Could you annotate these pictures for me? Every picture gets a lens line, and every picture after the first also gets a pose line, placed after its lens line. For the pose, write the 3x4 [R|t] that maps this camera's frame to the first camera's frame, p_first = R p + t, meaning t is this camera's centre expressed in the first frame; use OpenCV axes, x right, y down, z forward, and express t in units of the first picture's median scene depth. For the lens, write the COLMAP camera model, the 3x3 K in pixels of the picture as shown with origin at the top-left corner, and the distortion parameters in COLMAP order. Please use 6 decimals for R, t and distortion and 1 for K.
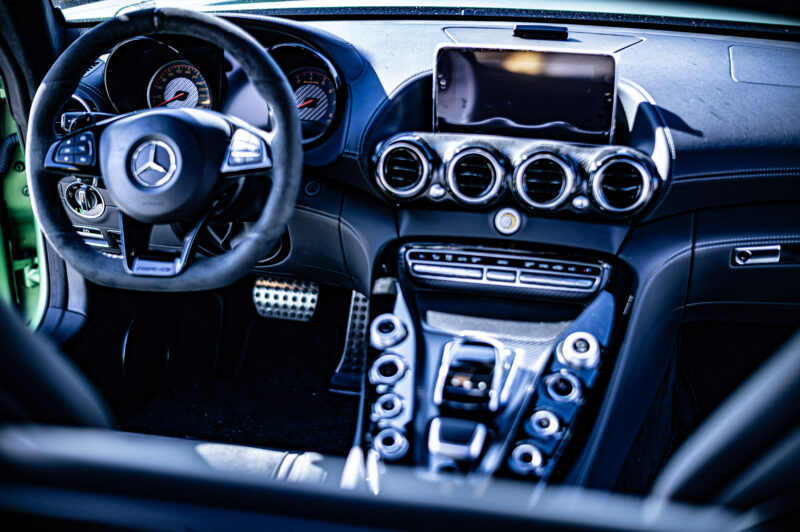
lens RADIAL K [[1158.8, 0, 400.1], [0, 1158.8, 265.9], [0, 0, 1]] dist [-0.038490, 0.000000]
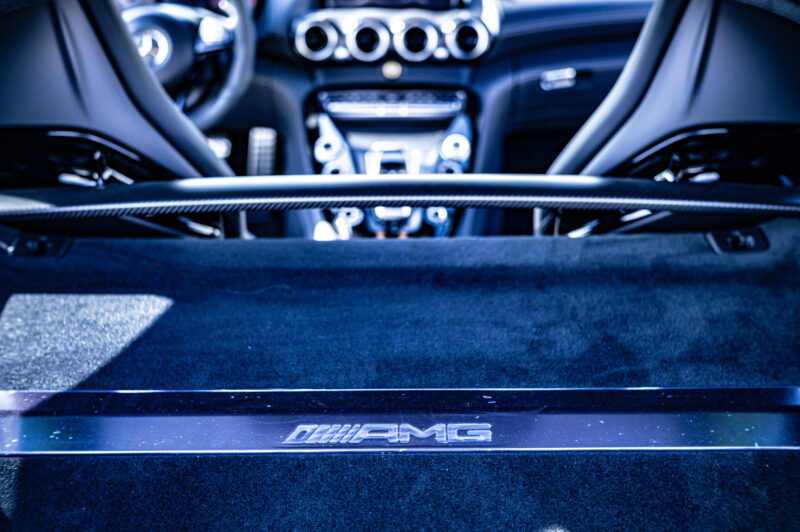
lens RADIAL K [[1158.8, 0, 400.0], [0, 1158.8, 265.9], [0, 0, 1]] dist [-0.038490, 0.000000]
pose [[0.979917, -0.108393, 0.167375, -0.170722], [0.086758, 0.987502, 0.131576, 0.014209], [-0.179545, -0.114412, 0.977074, -0.460660]]
